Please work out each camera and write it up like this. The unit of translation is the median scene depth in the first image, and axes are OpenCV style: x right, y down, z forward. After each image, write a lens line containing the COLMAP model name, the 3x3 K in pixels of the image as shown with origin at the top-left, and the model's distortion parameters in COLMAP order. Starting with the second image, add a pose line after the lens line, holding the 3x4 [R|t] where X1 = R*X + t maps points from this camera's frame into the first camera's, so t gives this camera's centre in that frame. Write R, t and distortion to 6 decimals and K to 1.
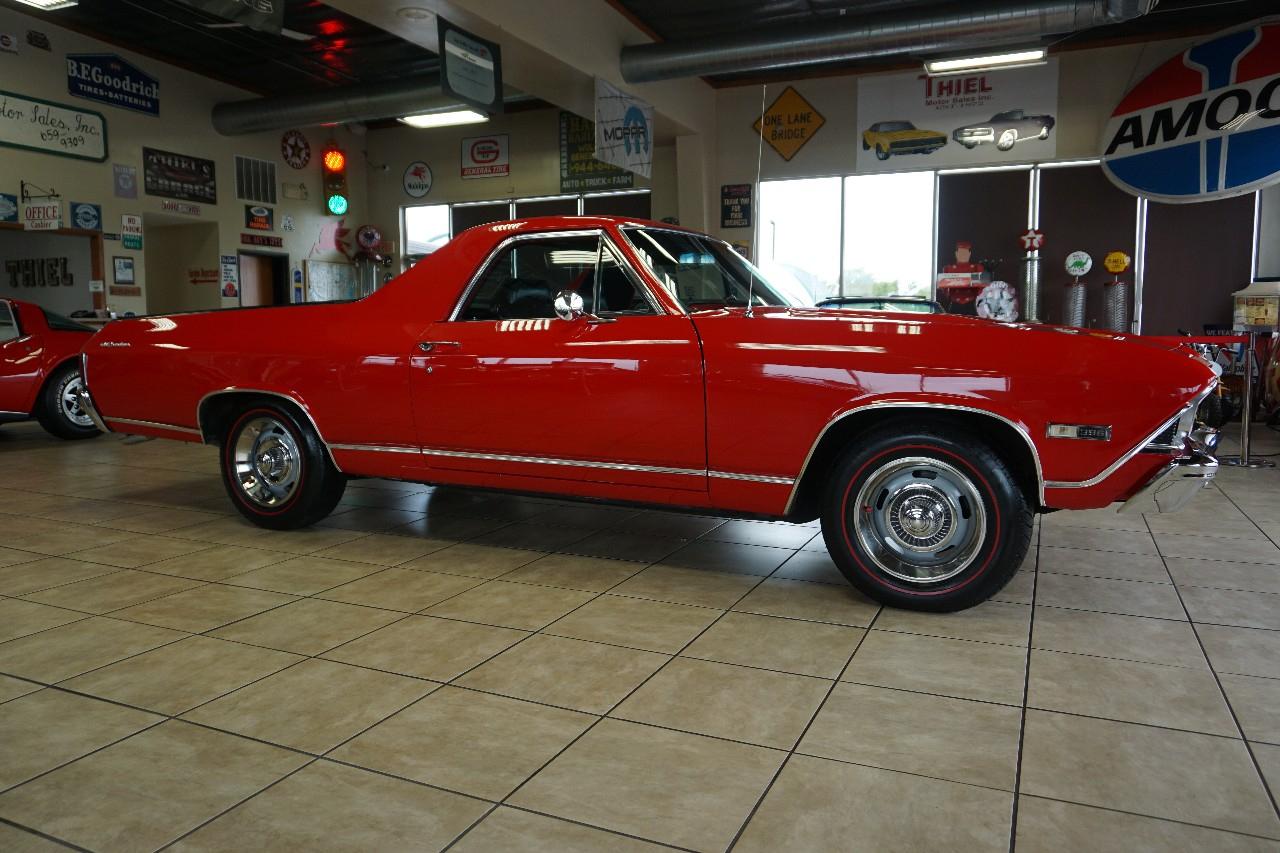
lens RADIAL K [[931.8, 0, 640.0], [0, 931.8, 428.8], [0, 0, 1]] dist [-0.056126, 0.039350]
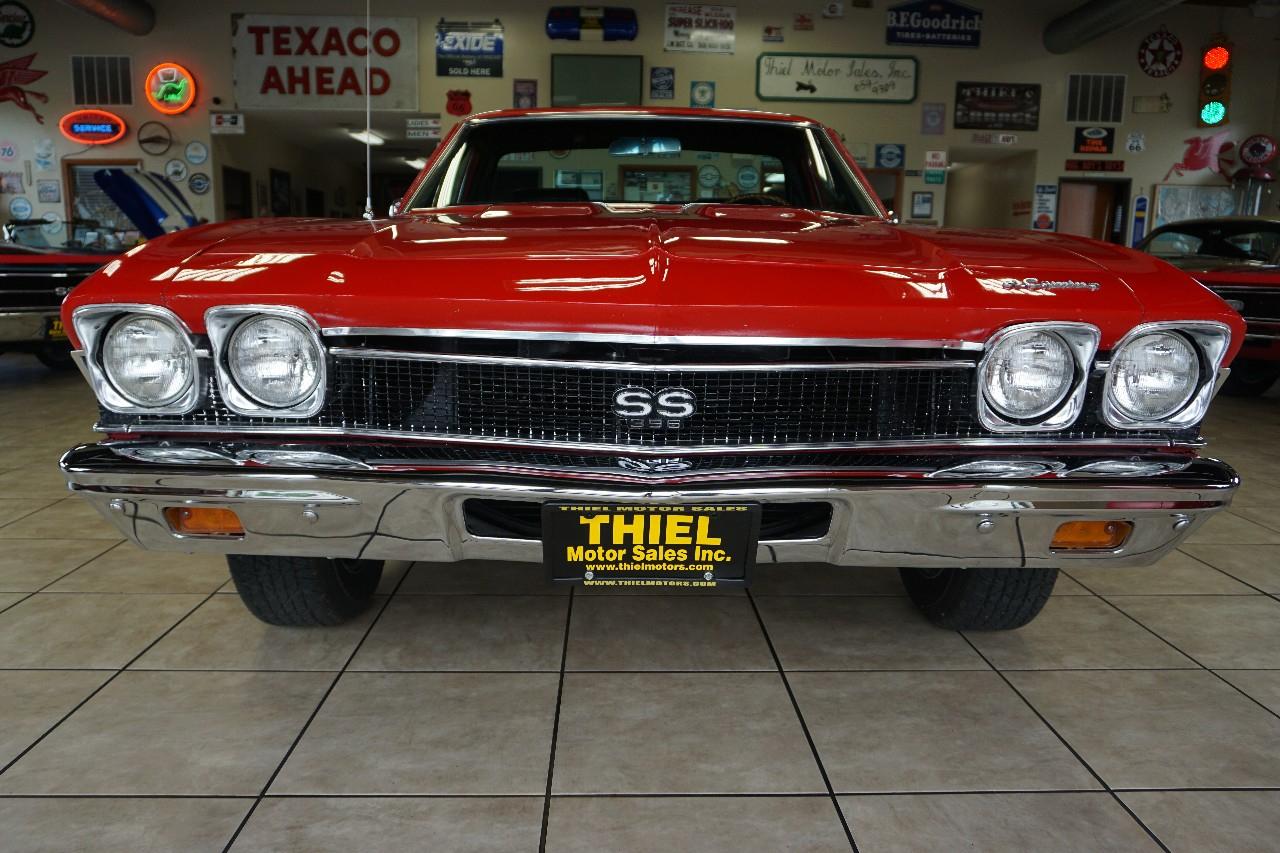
lens RADIAL K [[928.9, 0, 633.4], [0, 928.9, 428.4], [0, 0, 1]] dist [-0.046855, 0.033807]
pose [[0.433680, 0.162415, -0.886309, 0.284042], [-0.107525, 0.985921, 0.128056, -0.019328], [0.894629, 0.039765, 0.445038, 0.244727]]
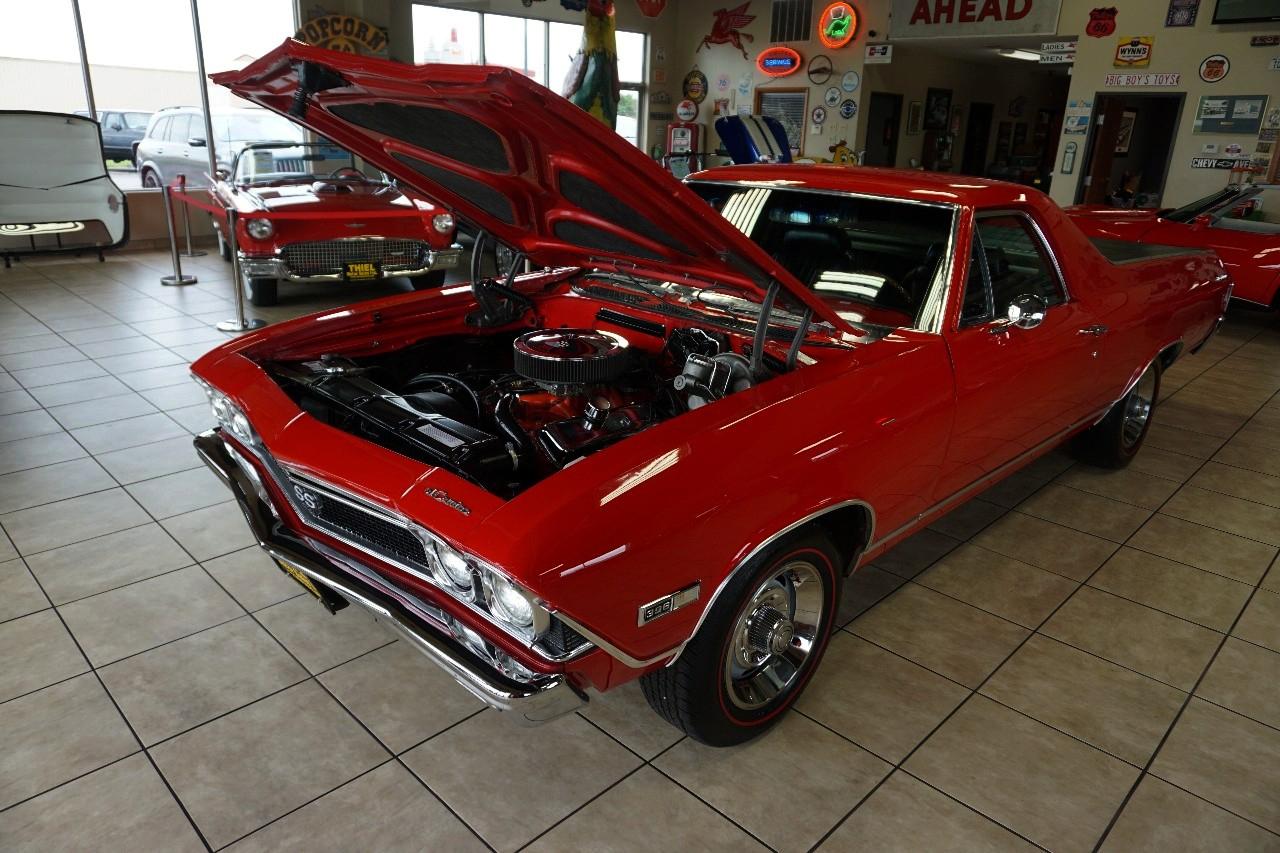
lens RADIAL K [[858.9, 0, 640.7], [0, 858.9, 427.7], [0, 0, 1]] dist [-0.037431, 0.031610]
pose [[-0.346884, 0.307266, -0.886148, 0.316556], [-0.128957, 0.920215, 0.369559, -0.100747], [0.929000, 0.242469, -0.279584, 0.418523]]
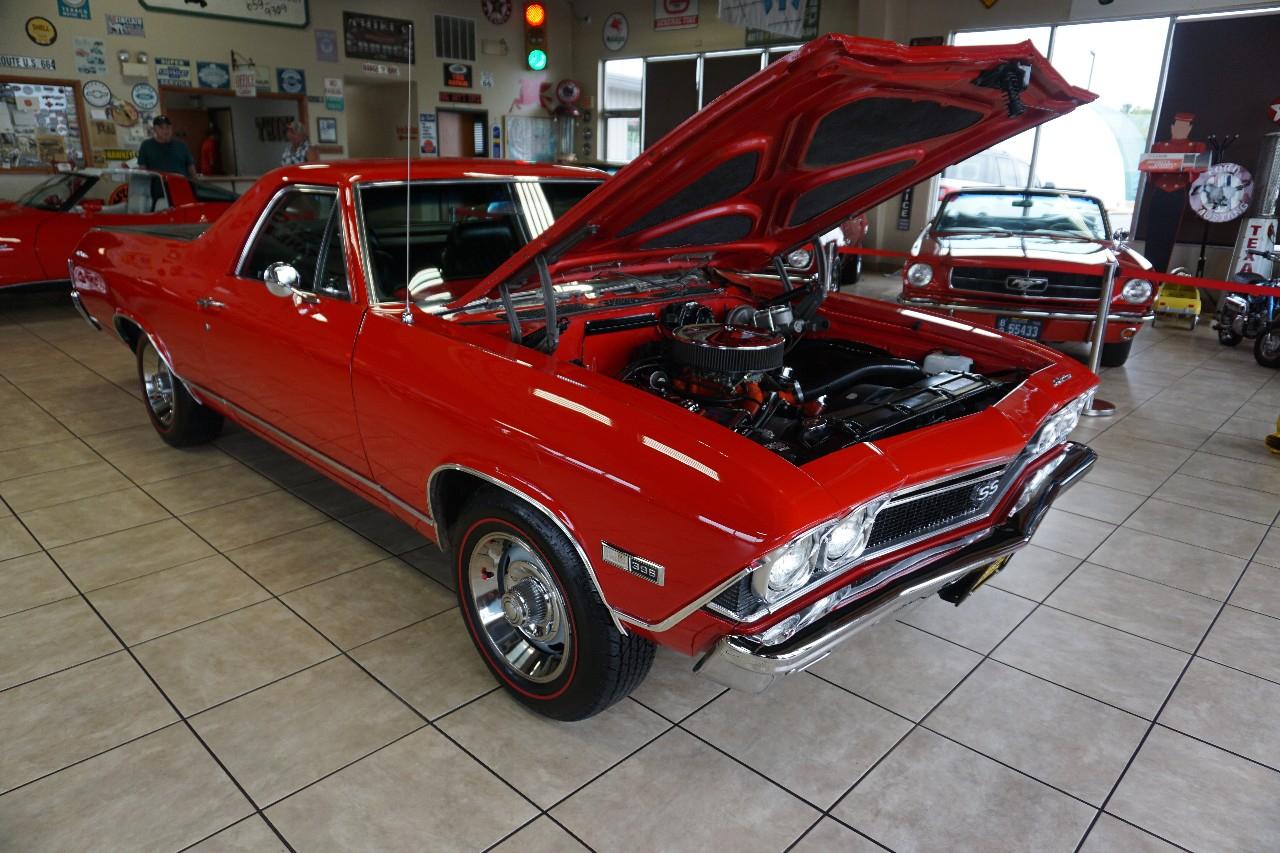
lens RADIAL K [[851.1, 0, 640.7], [0, 851.1, 446.2], [0, 0, 1]] dist [-0.068238, 0.047571]
pose [[0.945196, 0.130591, -0.299249, 0.160262], [-0.061962, 0.971618, 0.228298, -0.056288], [0.320569, -0.197244, 0.926461, 0.099930]]
